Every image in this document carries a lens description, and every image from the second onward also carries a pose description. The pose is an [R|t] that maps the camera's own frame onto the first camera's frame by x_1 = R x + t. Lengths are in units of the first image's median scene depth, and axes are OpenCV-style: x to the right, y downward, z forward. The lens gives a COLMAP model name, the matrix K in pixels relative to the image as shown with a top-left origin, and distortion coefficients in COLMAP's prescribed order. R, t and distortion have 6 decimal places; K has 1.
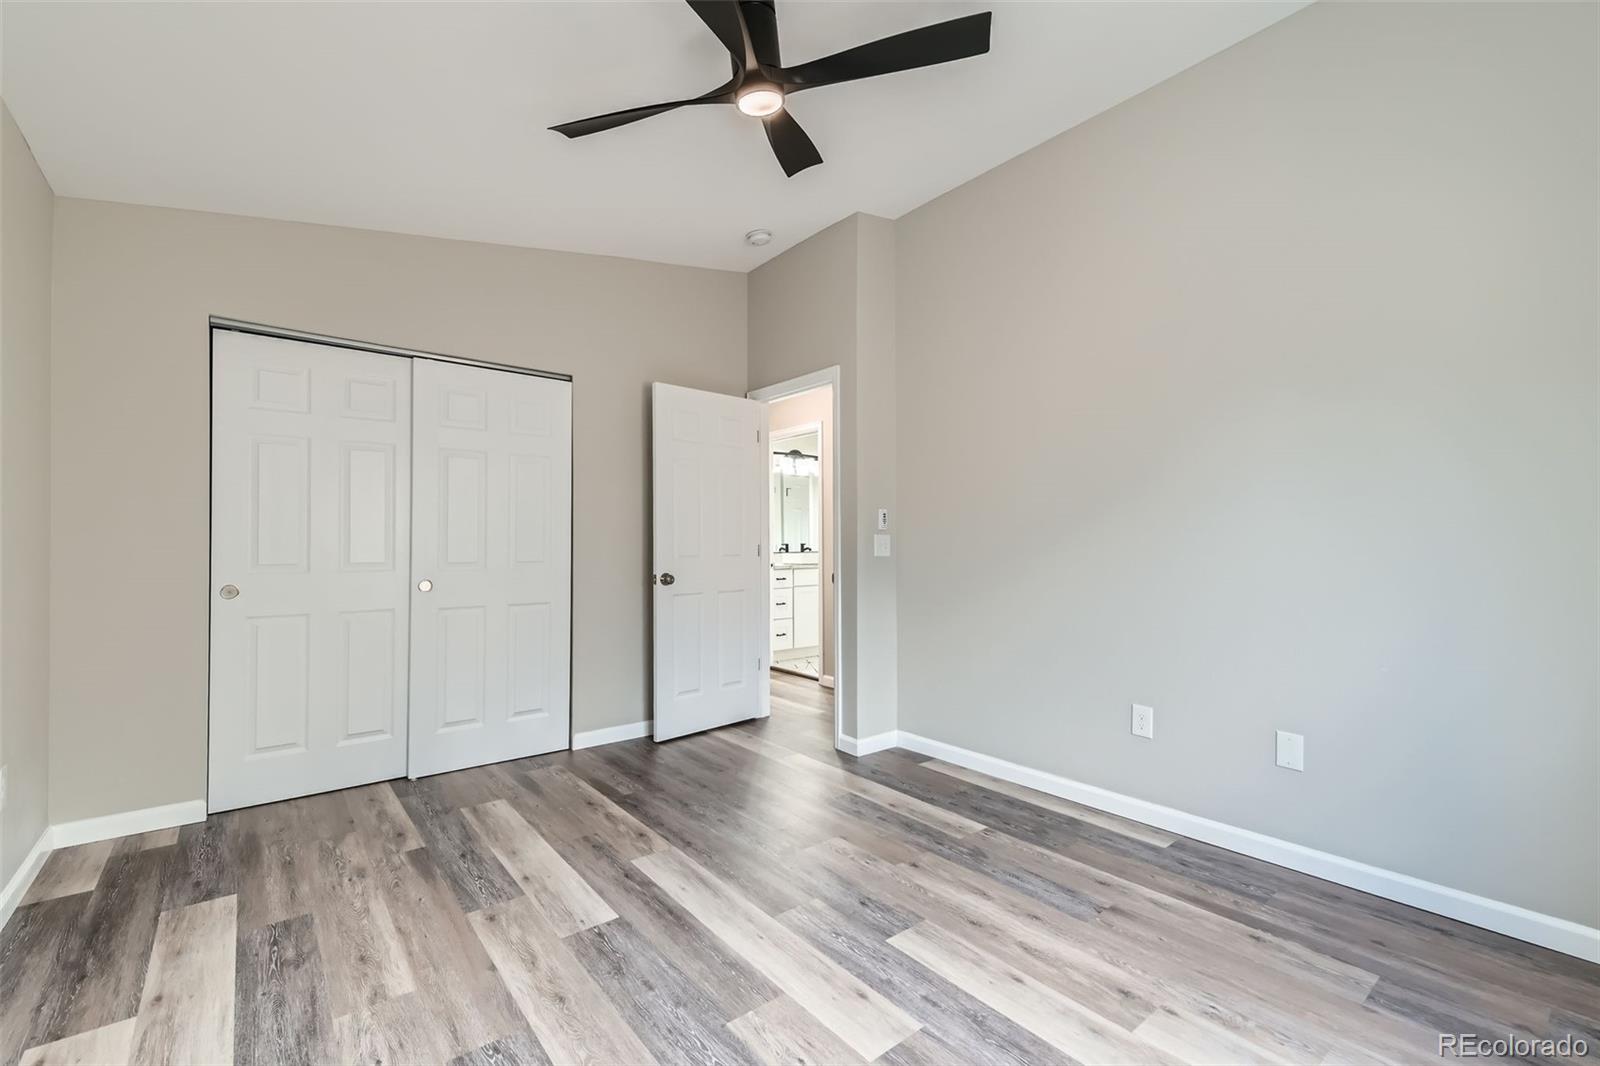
lens RADIAL K [[681.4, 0, 804.7], [0, 681.4, 536.7], [0, 0, 1]] dist [0.022077, -0.006326]
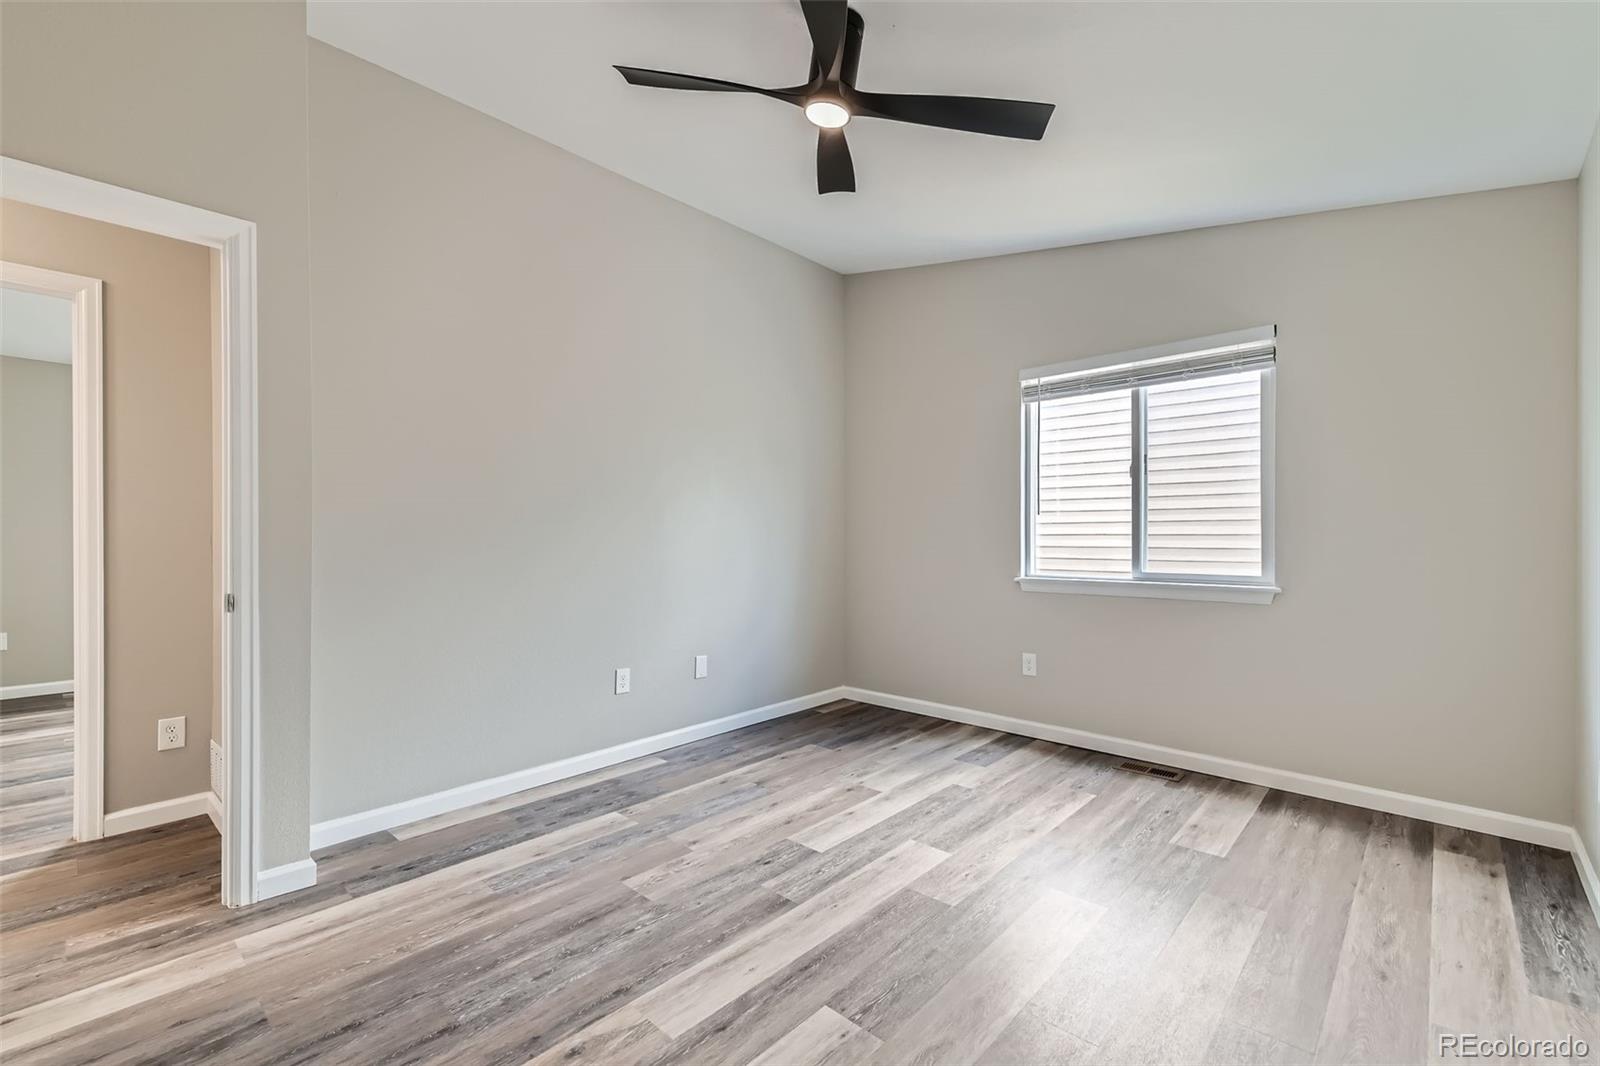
lens RADIAL K [[681.4, 0, 804.6], [0, 681.4, 536.8], [0, 0, 1]] dist [0.022077, -0.006326]
pose [[-0.142879, 0.002759, 0.989736, -0.916893], [-0.007673, 0.999963, -0.003895, 0.008912], [-0.989710, -0.008151, -0.142853, 0.986928]]
